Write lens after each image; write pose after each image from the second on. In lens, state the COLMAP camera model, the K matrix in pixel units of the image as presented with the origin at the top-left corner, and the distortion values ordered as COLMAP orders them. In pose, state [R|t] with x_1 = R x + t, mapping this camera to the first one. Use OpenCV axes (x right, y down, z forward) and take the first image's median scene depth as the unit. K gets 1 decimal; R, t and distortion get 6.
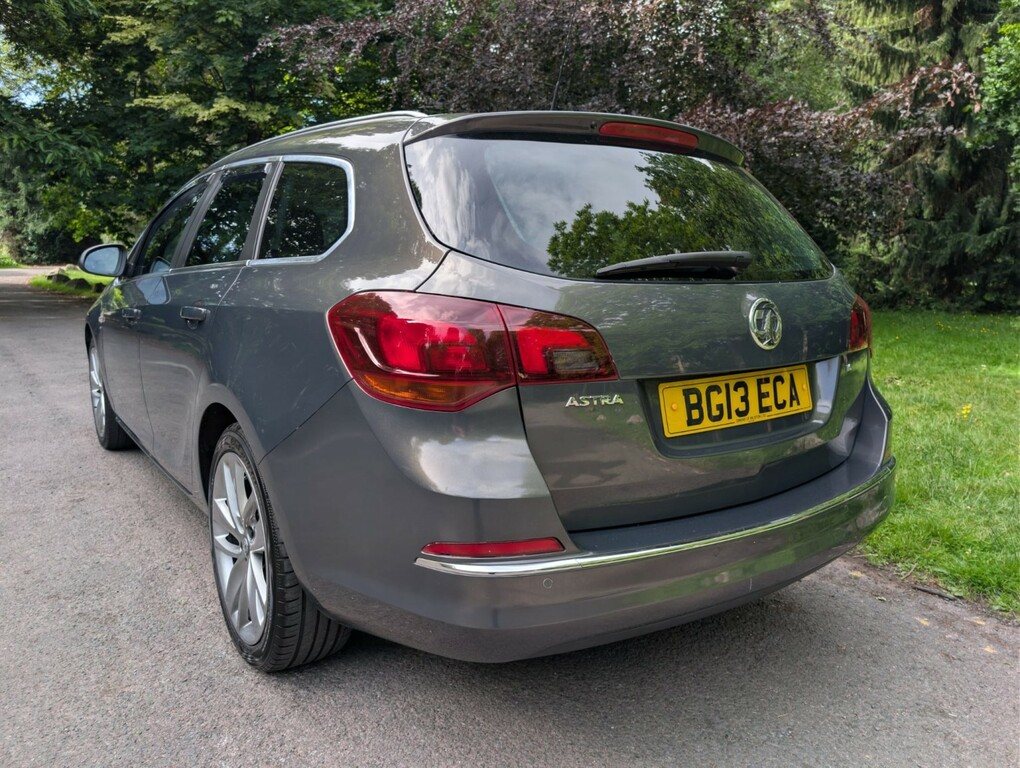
lens RADIAL K [[736.0, 0, 507.4], [0, 736.0, 359.3], [0, 0, 1]] dist [0.001023, -0.005000]
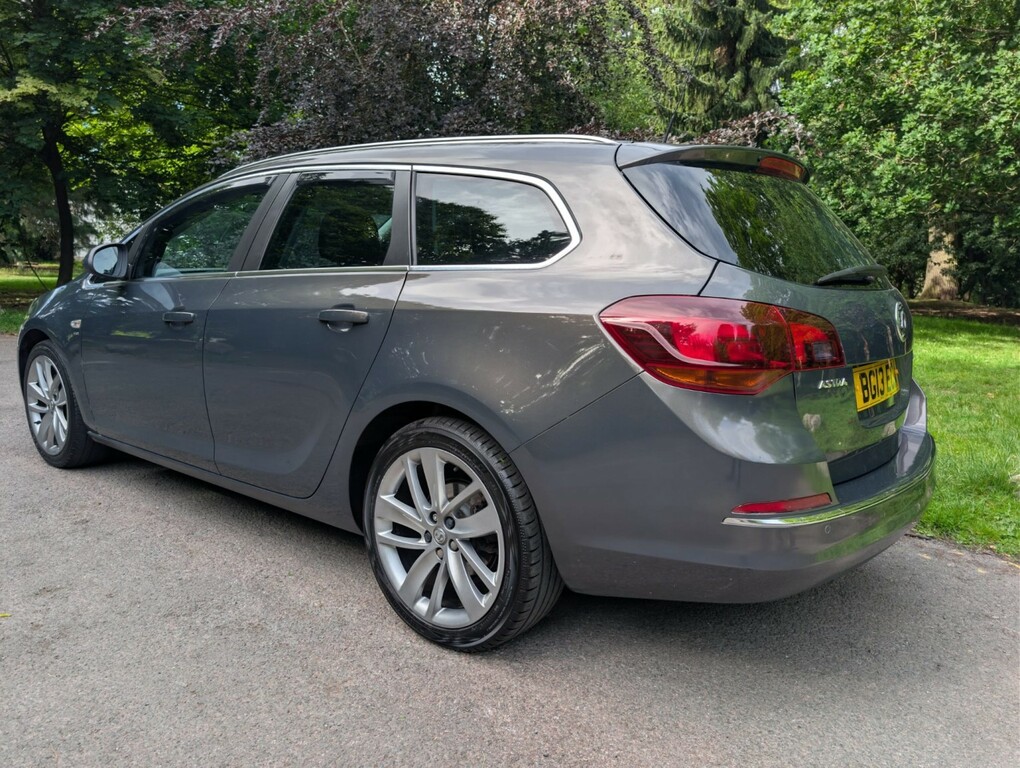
lens RADIAL K [[736.0, 0, 507.4], [0, 736.0, 359.3], [0, 0, 1]] dist [0.001023, -0.005000]
pose [[0.964215, -0.019470, 0.264405, -0.463084], [0.021181, 0.999769, -0.003623, 0.005039], [-0.264274, 0.009094, 0.964405, -0.038438]]
